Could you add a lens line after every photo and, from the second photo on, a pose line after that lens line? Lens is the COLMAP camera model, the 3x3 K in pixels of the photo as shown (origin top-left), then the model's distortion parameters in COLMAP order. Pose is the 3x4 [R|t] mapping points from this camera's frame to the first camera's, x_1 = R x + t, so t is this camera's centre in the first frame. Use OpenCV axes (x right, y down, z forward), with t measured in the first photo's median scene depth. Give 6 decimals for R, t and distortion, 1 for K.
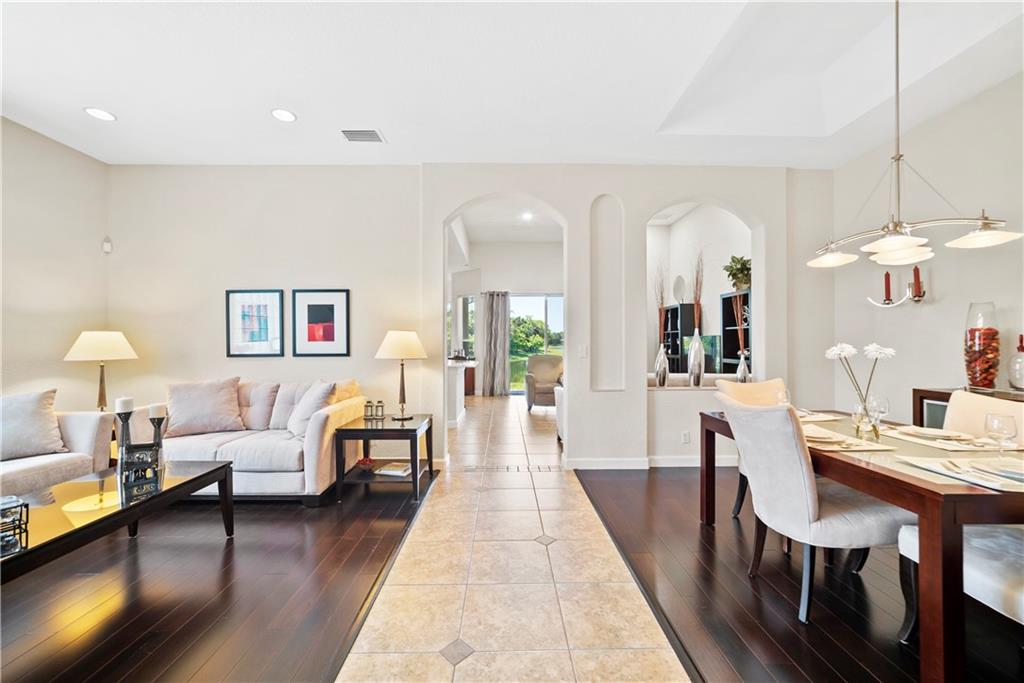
lens RADIAL K [[398.8, 0, 510.6], [0, 398.8, 342.4], [0, 0, 1]] dist [-0.029537, 0.011841]
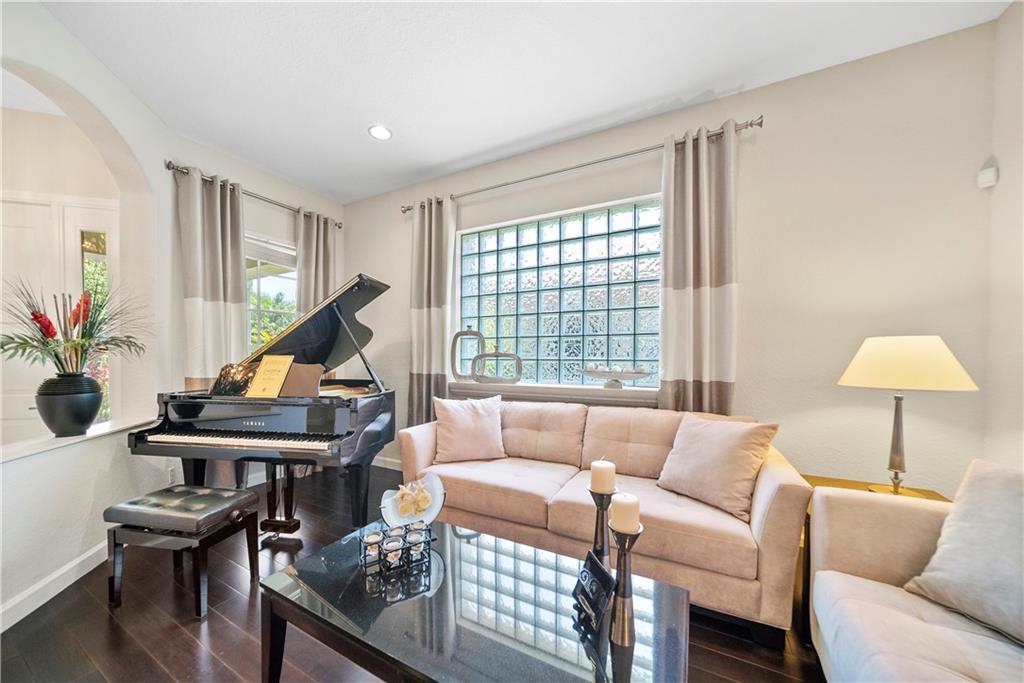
lens RADIAL K [[358.4, 0, 507.3], [0, 358.4, 360.7], [0, 0, 1]] dist [-0.026329, 0.006700]
pose [[-0.484481, 0.015471, -0.874665, -0.291782], [0.001270, 0.999855, 0.016982, -0.002695], [0.874801, 0.007117, -0.484430, 0.658742]]
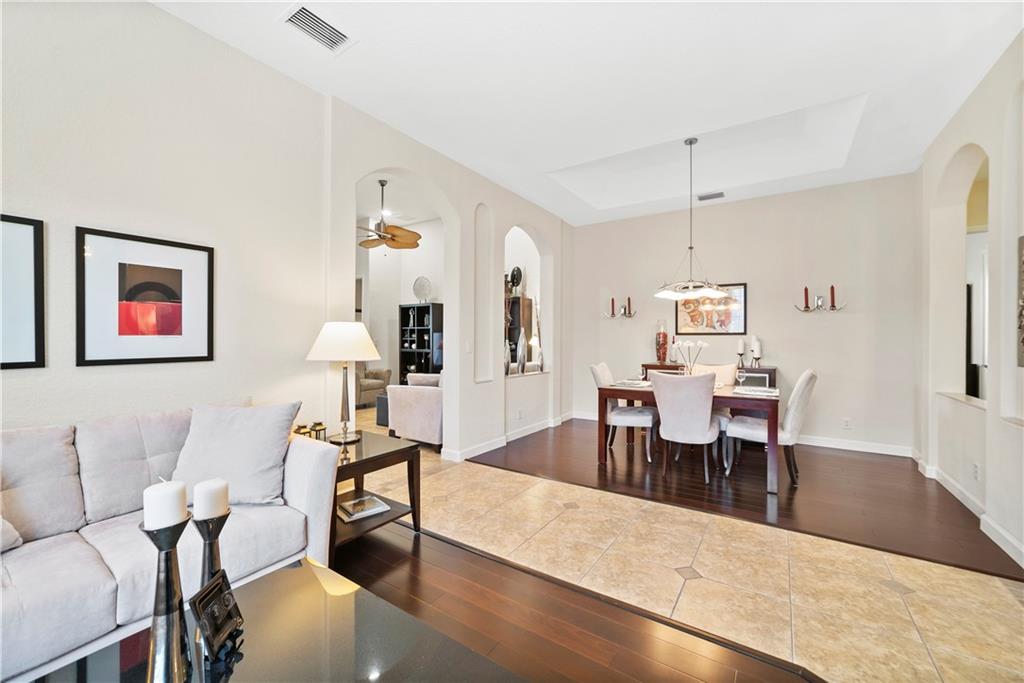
lens RADIAL K [[405.0, 0, 512.0], [0, 405.0, 341.5], [0, 0, 1]] dist [-0.030155, 0.011049]
pose [[0.573780, -0.004086, 0.818999, -0.648917], [-0.006432, 0.999934, 0.009495, -0.002367], [-0.818984, -0.010716, 0.573716, 0.295920]]
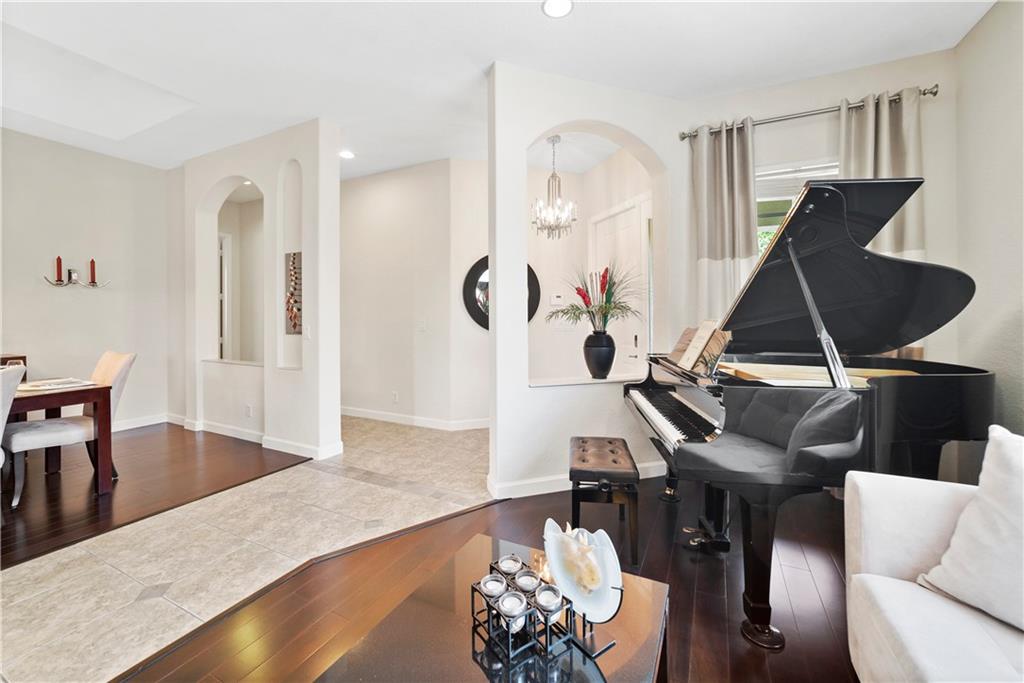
lens RADIAL K [[407.6, 0, 515.4], [0, 407.6, 318.8], [0, 0, 1]] dist [-0.030075, 0.010289]
pose [[-0.890449, -0.000214, 0.455084, -0.656043], [0.001521, 0.999993, 0.003446, -0.003770], [-0.455081, 0.003761, -0.890442, 0.636084]]
